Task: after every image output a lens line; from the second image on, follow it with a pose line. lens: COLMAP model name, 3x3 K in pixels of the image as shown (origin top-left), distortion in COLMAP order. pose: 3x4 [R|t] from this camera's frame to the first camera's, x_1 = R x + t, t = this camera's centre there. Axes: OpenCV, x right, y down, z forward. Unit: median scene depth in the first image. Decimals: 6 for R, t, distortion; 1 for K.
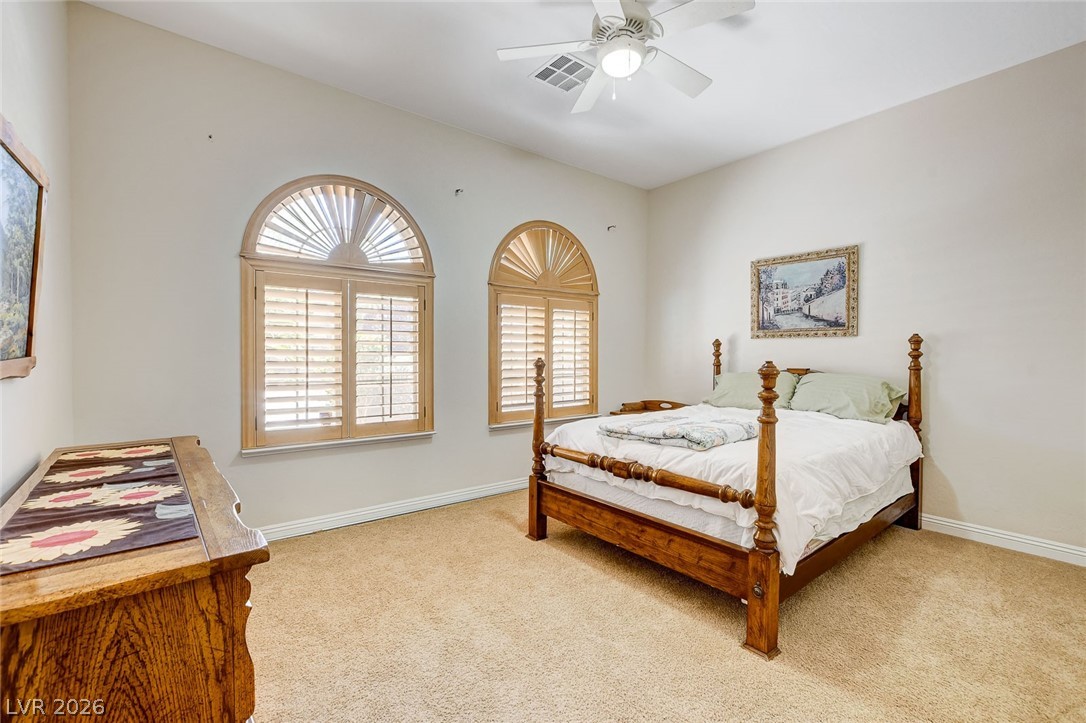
lens RADIAL K [[482.5, 0, 537.5], [0, 482.5, 359.8], [0, 0, 1]] dist [-0.026256, 0.004046]
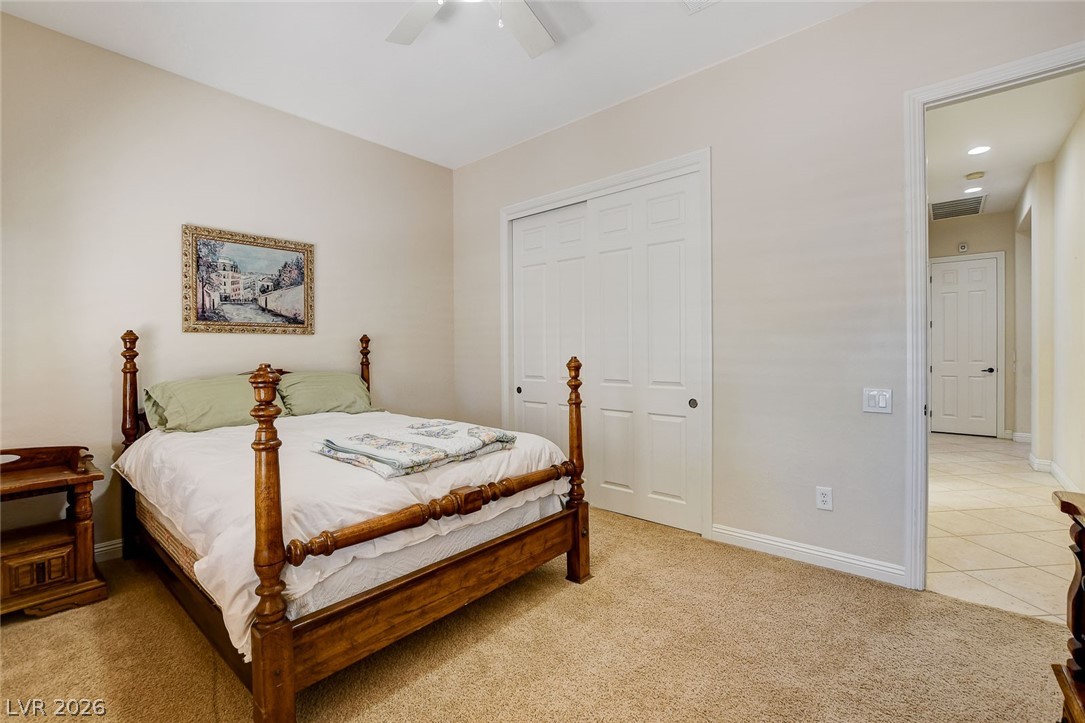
lens RADIAL K [[482.0, 0, 536.0], [0, 482.0, 359.8], [0, 0, 1]] dist [-0.026256, 0.004046]
pose [[-0.200080, -0.018920, 0.979597, -0.398201], [0.019176, 0.999546, 0.023221, -0.010083], [-0.979592, 0.023431, -0.199626, 0.699440]]
